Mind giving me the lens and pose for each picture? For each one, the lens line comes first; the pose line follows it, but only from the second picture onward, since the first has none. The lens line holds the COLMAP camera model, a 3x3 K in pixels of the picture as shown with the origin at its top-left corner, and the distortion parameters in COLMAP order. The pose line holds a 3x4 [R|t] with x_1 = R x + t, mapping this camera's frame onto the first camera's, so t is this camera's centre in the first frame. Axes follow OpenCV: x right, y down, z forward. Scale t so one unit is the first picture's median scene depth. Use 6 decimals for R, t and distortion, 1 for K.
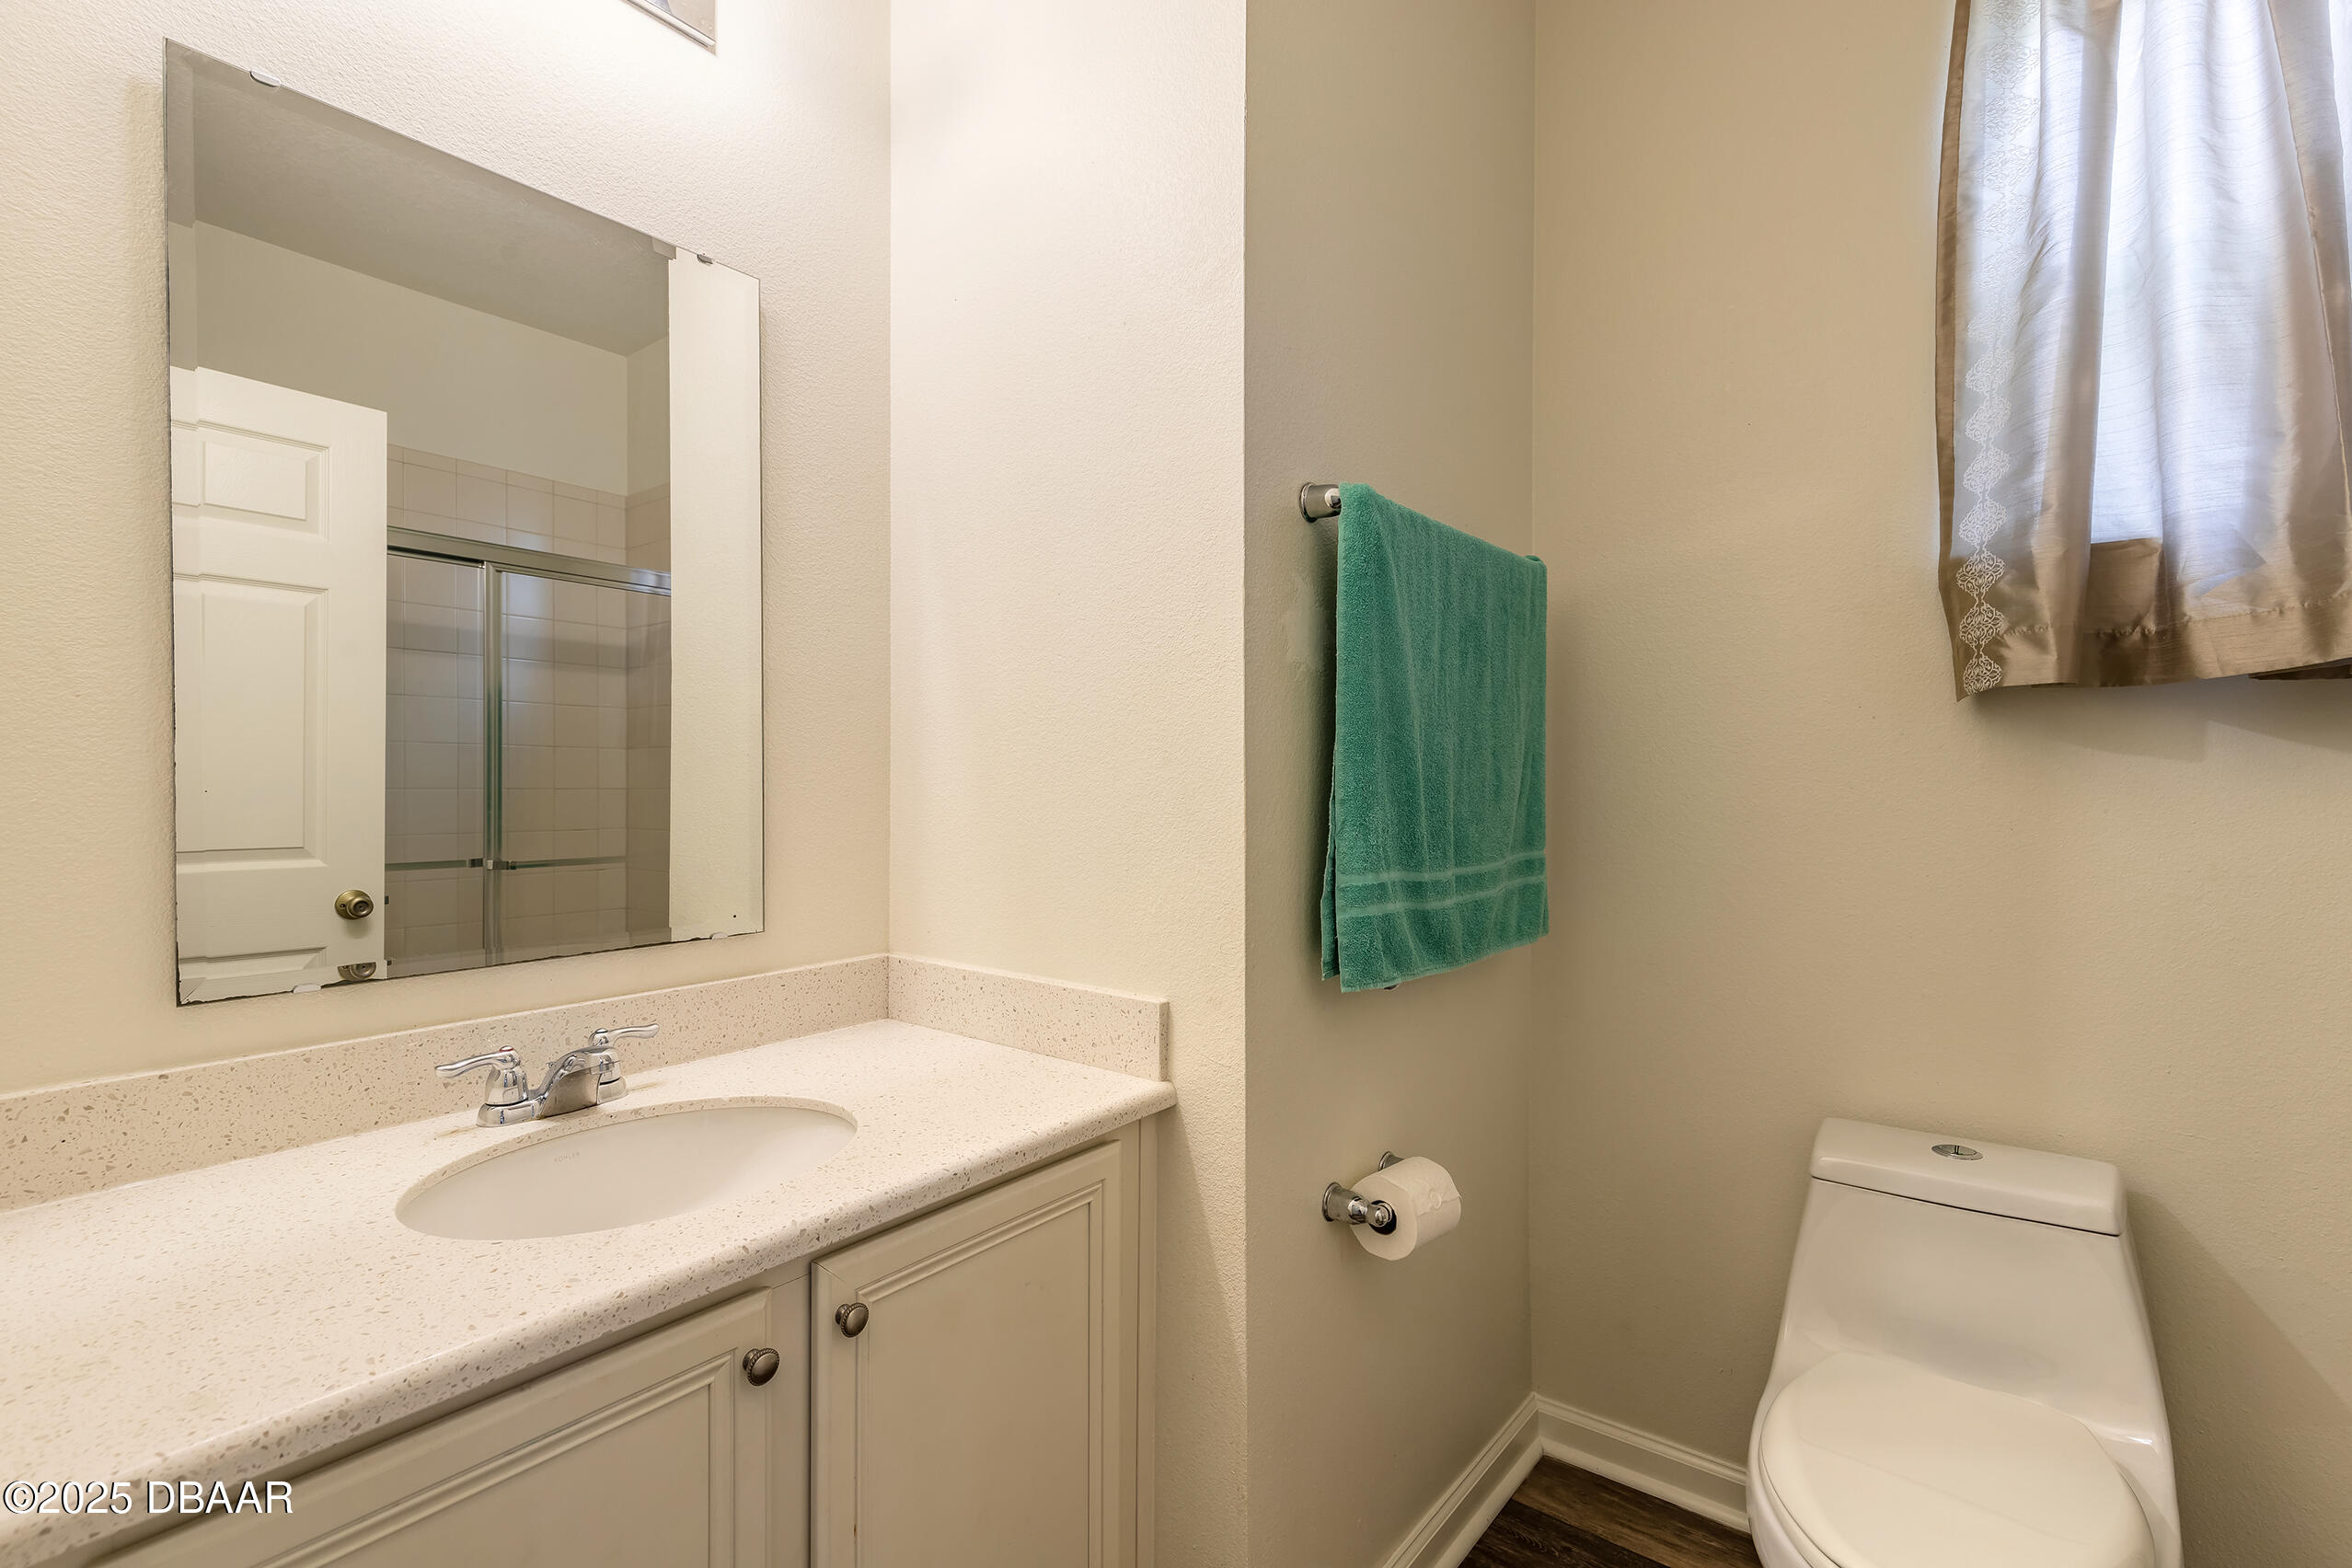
lens RADIAL K [[1057.1, 0, 1175.8], [0, 1057.1, 787.4], [0, 0, 1]] dist [0.002558, -0.000340]
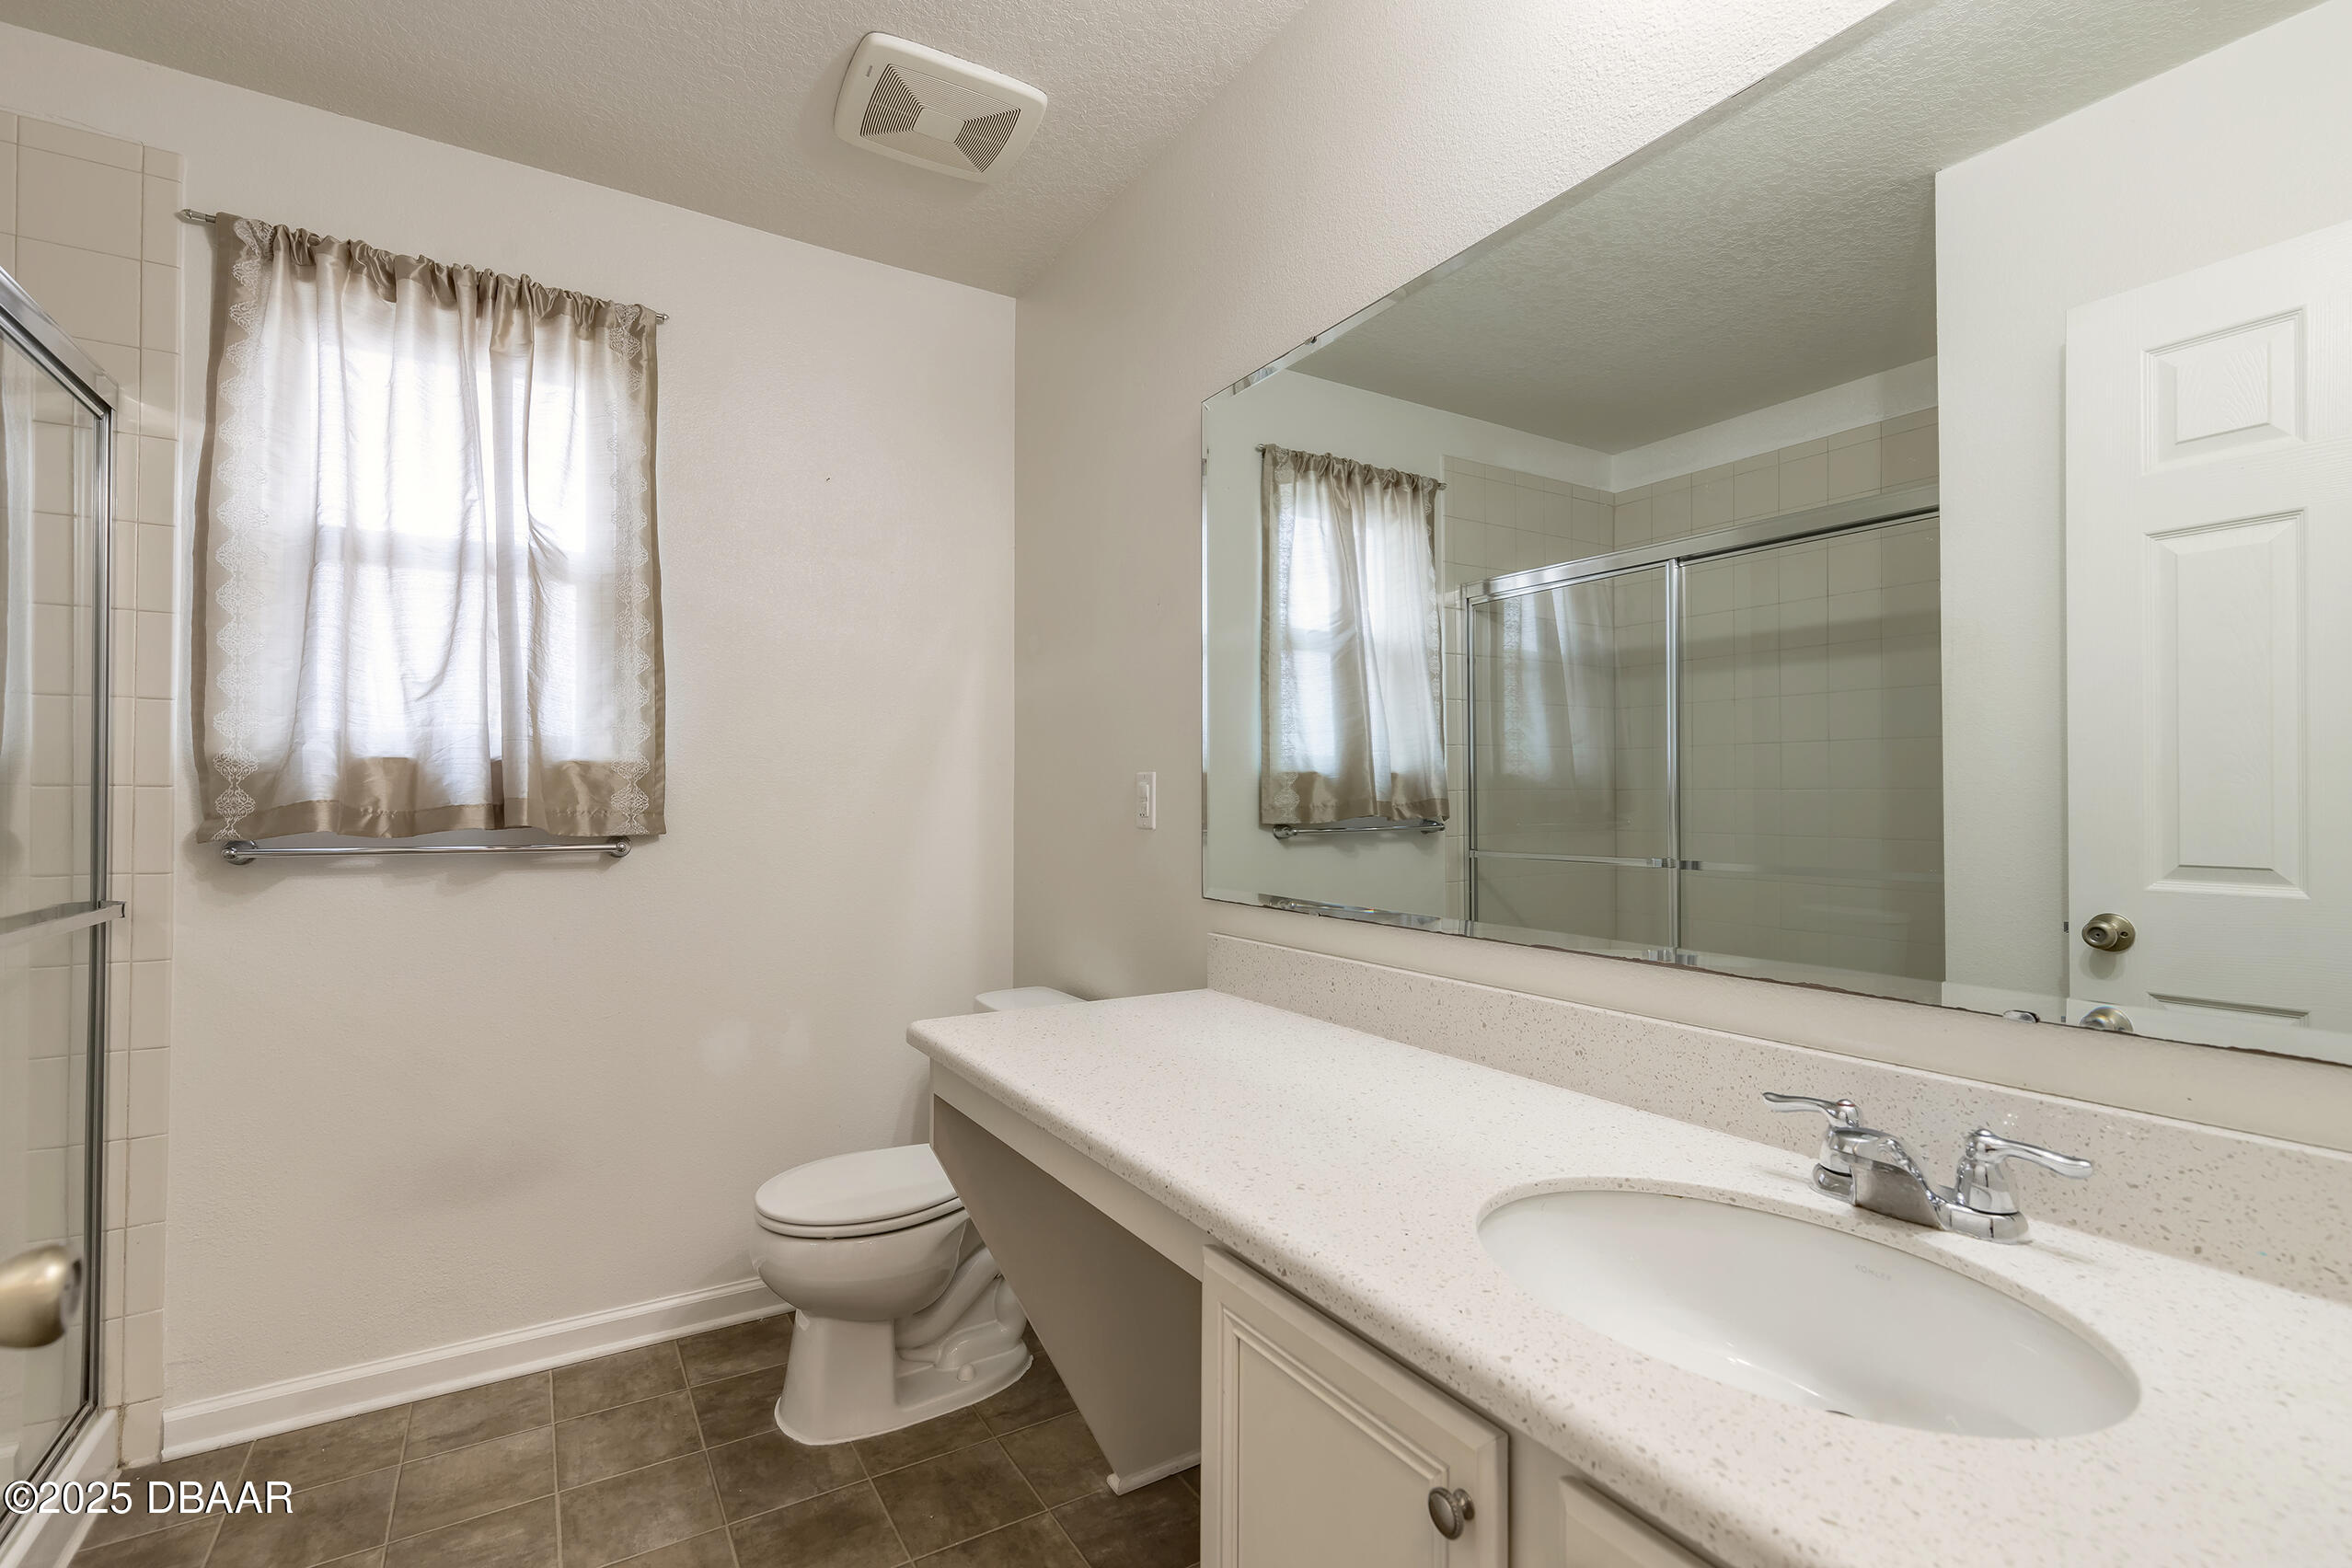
lens RADIAL K [[1057.1, 0, 1173.6], [0, 1057.1, 788.9], [0, 0, 1]] dist [0.002558, -0.000340]
pose [[-0.322651, -0.014346, -0.946409, 0.262180], [-0.022479, 0.999719, -0.007491, 0.034415], [0.946251, 0.018857, -0.322883, 0.763899]]
